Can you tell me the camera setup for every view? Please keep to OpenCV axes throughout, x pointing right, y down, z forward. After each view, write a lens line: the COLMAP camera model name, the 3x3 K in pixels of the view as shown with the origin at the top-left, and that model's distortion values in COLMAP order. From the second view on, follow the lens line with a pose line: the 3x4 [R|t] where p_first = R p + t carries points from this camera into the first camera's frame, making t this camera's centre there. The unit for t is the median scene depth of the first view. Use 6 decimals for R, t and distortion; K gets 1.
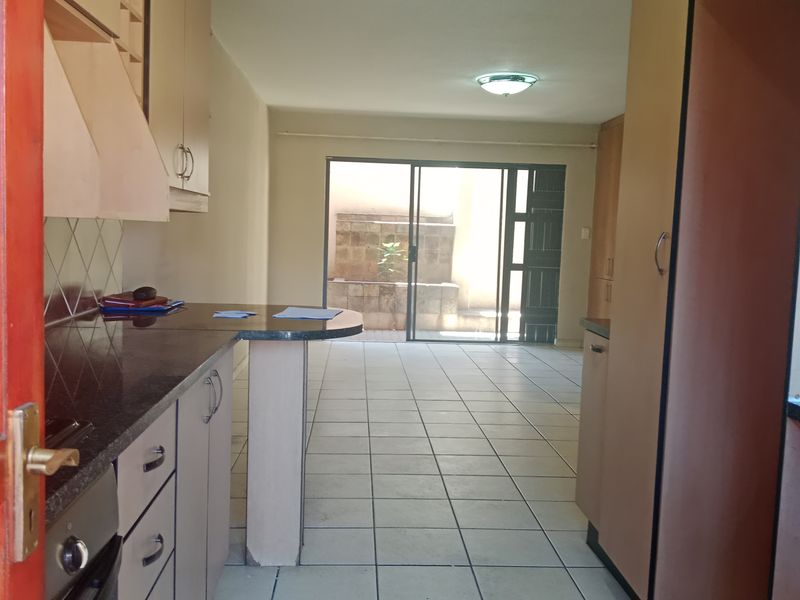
lens RADIAL K [[787.2, 0, 400.0], [0, 787.2, 300.0], [0, 0, 1]] dist [0.153663, -0.357182]
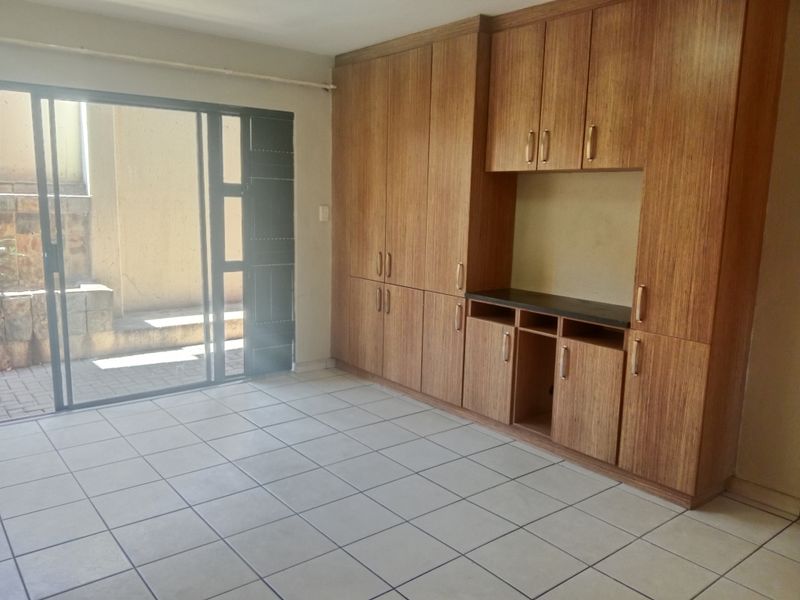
lens RADIAL K [[630.5, 0, 400.0], [0, 630.5, 300.0], [0, 0, 1]] dist [0.088638, -0.152191]
pose [[0.811836, -0.107682, 0.573870, -0.045038], [0.052743, 0.992353, 0.111594, -0.063664], [-0.581498, -0.060328, 0.811308, 0.471143]]
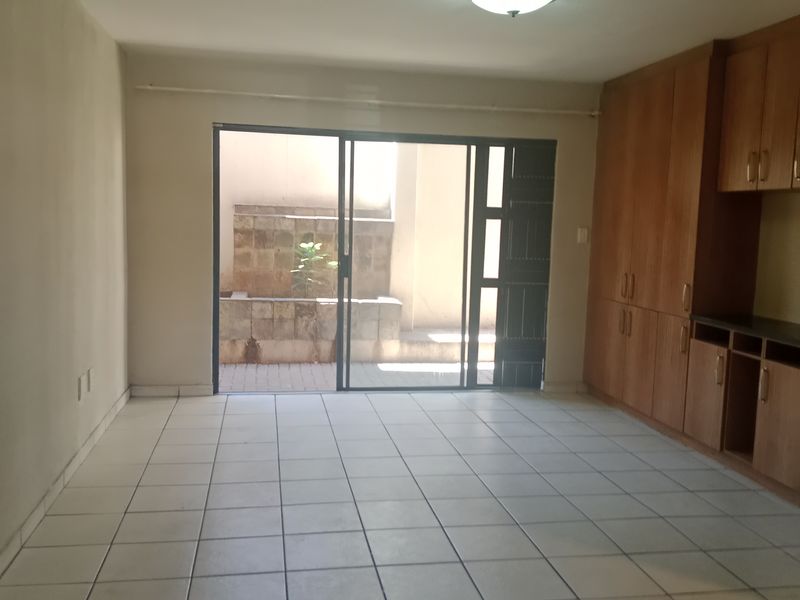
lens RADIAL K [[787.2, 0, 400.0], [0, 787.2, 300.0], [0, 0, 1]] dist [0.153663, -0.357182]
pose [[0.993347, -0.015542, 0.114105, -0.014357], [0.012984, 0.999648, 0.023131, -0.042346], [-0.114425, -0.021496, 0.993199, 0.288016]]
